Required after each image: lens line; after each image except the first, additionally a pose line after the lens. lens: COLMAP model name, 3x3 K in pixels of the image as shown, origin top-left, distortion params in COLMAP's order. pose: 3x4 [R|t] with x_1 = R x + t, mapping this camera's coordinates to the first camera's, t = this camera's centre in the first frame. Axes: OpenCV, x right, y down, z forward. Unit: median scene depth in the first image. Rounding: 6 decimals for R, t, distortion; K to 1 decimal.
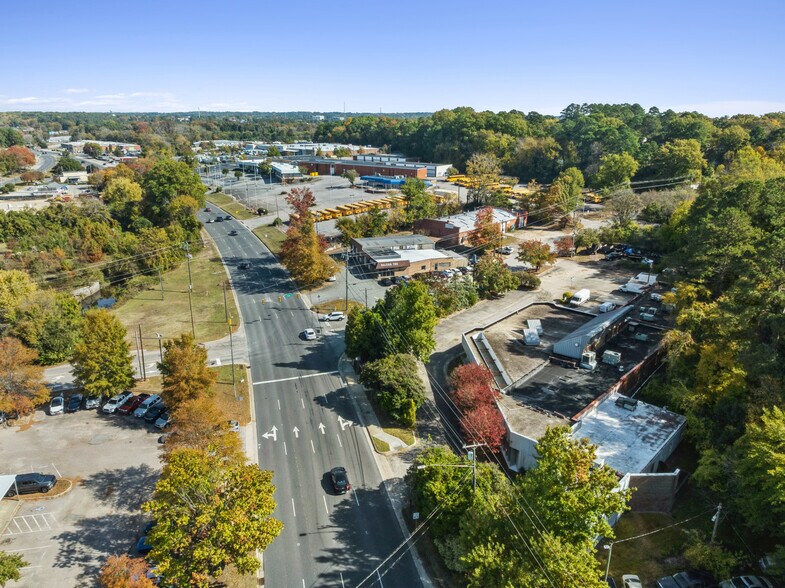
lens RADIAL K [[551.6, 0, 392.5], [0, 551.6, 294.0], [0, 0, 1]] dist [-0.044778, 0.002368]
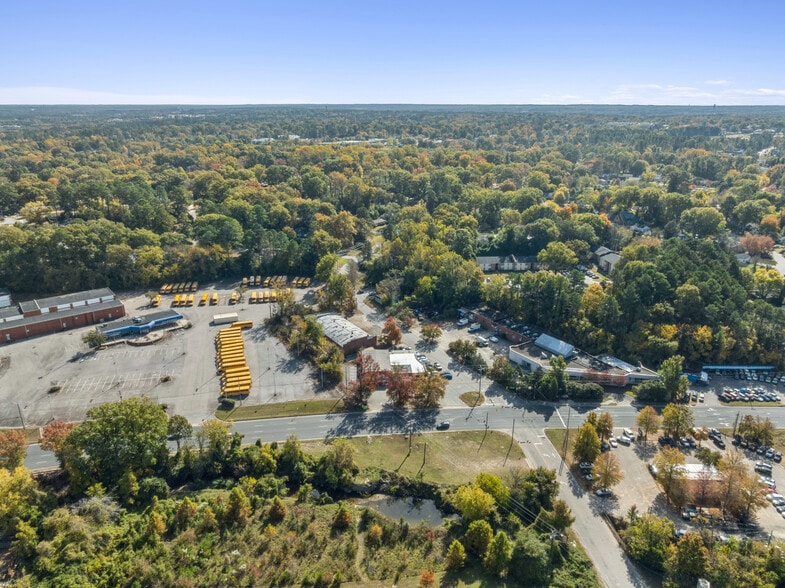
lens RADIAL K [[561.7, 0, 398.6], [0, 561.7, 294.6], [0, 0, 1]] dist [-0.027727, -0.003667]
pose [[0.260429, -0.326912, 0.908463, -1.450988], [0.300381, 0.921669, 0.245554, -0.688683], [-0.917577, 0.208936, 0.338228, 0.450407]]
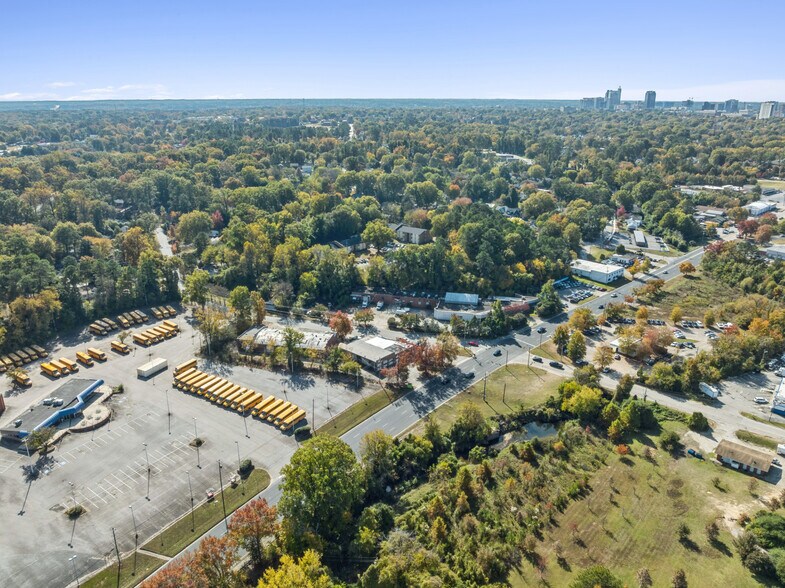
lens RADIAL K [[586.3, 0, 397.7], [0, 586.3, 267.1], [0, 0, 1]] dist [-0.039792, 0.000407]
pose [[-0.486005, -0.258845, 0.834744, -1.500559], [0.261547, 0.868281, 0.421522, -1.078852], [-0.833902, 0.423187, -0.354289, 1.580374]]
